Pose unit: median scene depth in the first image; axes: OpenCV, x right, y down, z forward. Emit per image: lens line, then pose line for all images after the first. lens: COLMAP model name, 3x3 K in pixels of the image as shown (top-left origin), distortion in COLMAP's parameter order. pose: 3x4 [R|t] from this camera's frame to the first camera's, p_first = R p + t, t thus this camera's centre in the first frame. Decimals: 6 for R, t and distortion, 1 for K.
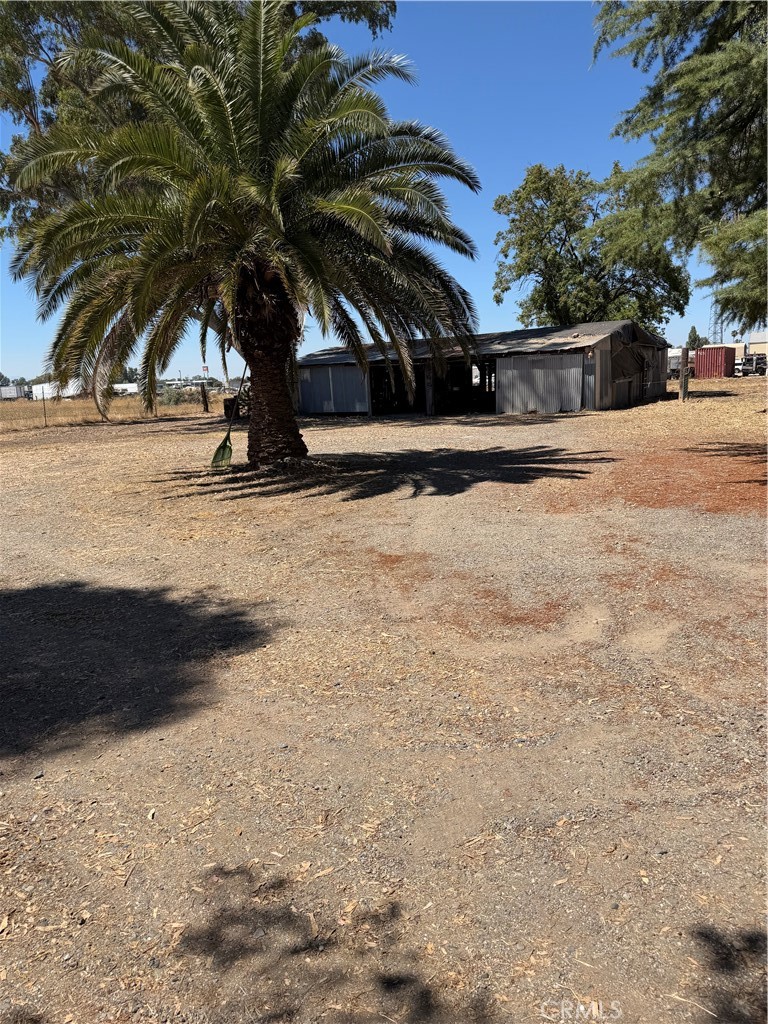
lens RADIAL K [[731.9, 0, 384.0], [0, 731.9, 512.0], [0, 0, 1]] dist [0.068132, -0.087030]
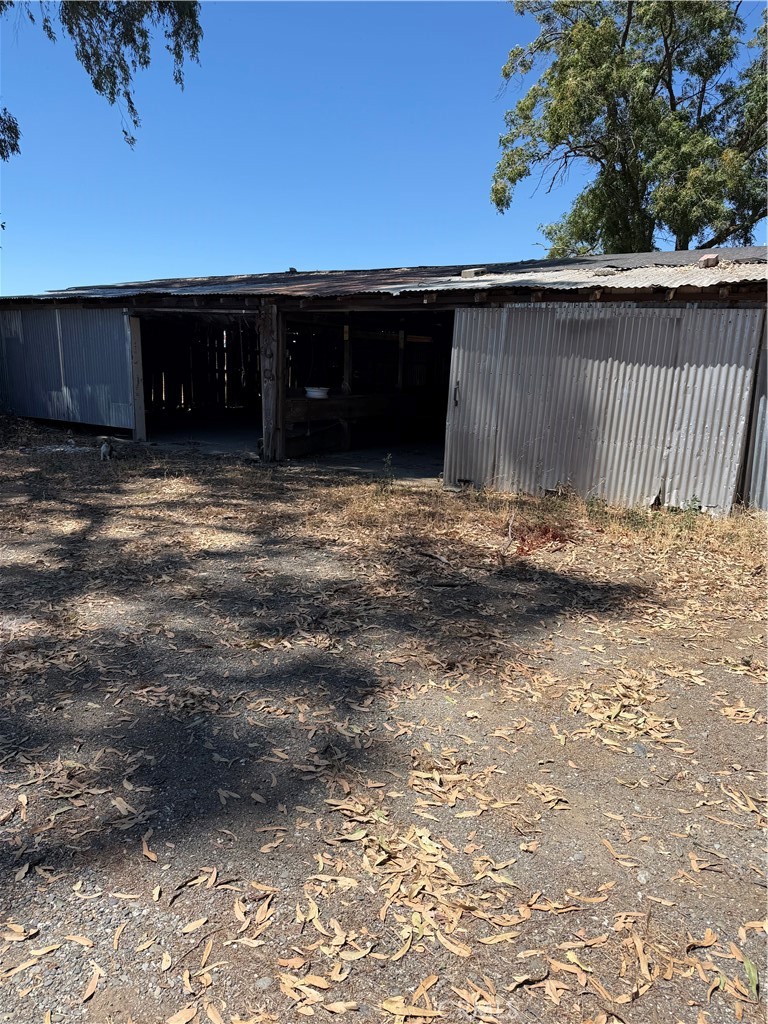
lens RADIAL K [[702.8, 0, 384.0], [0, 702.8, 512.0], [0, 0, 1]] dist [-0.002011, -0.000682]
pose [[0.995781, 0.089286, -0.021174, 0.117606], [-0.088611, 0.995586, 0.030924, -0.111533], [0.023841, -0.028917, 0.999297, 0.601330]]
